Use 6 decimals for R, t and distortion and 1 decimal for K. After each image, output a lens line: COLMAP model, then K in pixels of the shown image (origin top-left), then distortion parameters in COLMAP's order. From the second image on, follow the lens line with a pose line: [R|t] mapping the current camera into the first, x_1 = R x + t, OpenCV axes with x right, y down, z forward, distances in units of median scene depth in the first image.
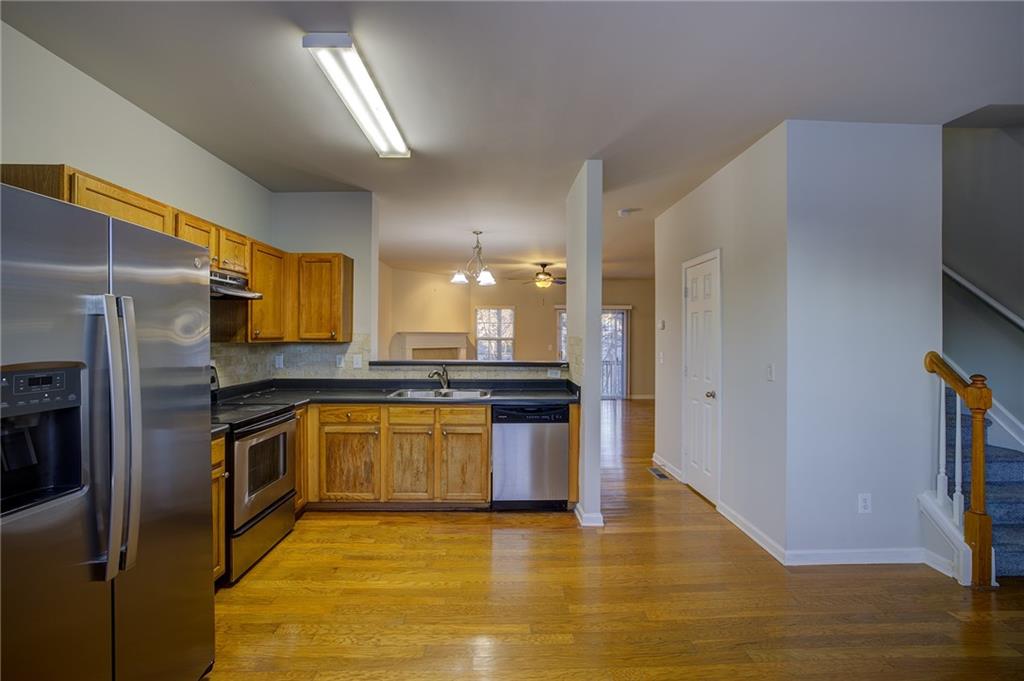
lens RADIAL K [[450.9, 0, 506.5], [0, 450.9, 337.9], [0, 0, 1]] dist [-0.032123, 0.005115]
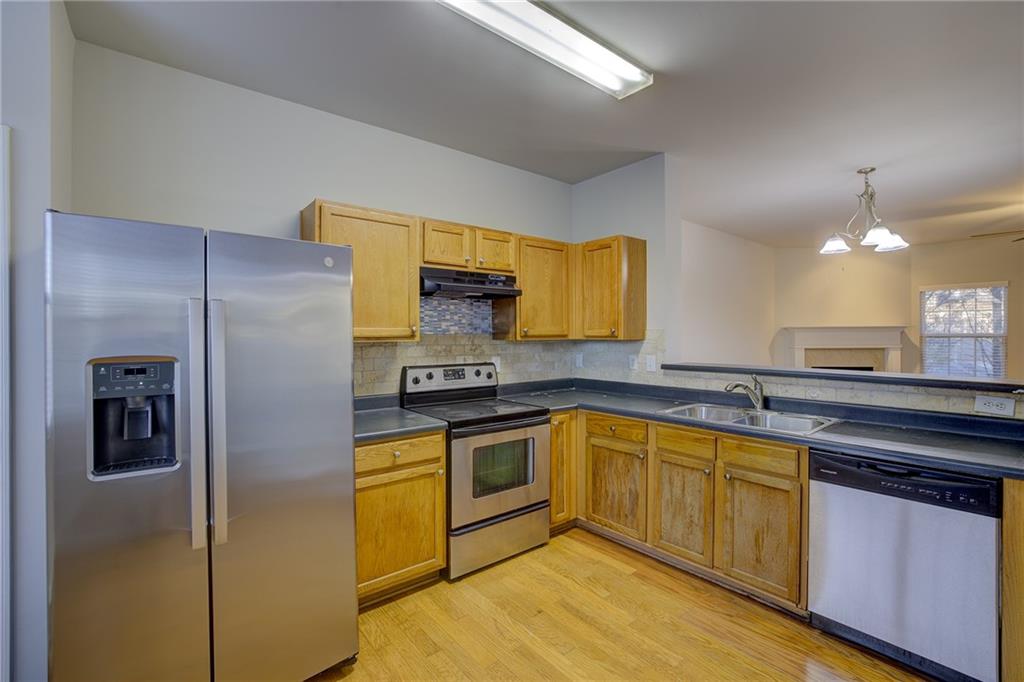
lens RADIAL K [[450.9, 0, 514.6], [0, 450.9, 337.1], [0, 0, 1]] dist [-0.032123, 0.005115]
pose [[0.624830, -0.000733, -0.780761, 0.182688], [0.004054, 0.999989, 0.002306, 0.001105], [0.780750, -0.004606, 0.624826, 0.339602]]
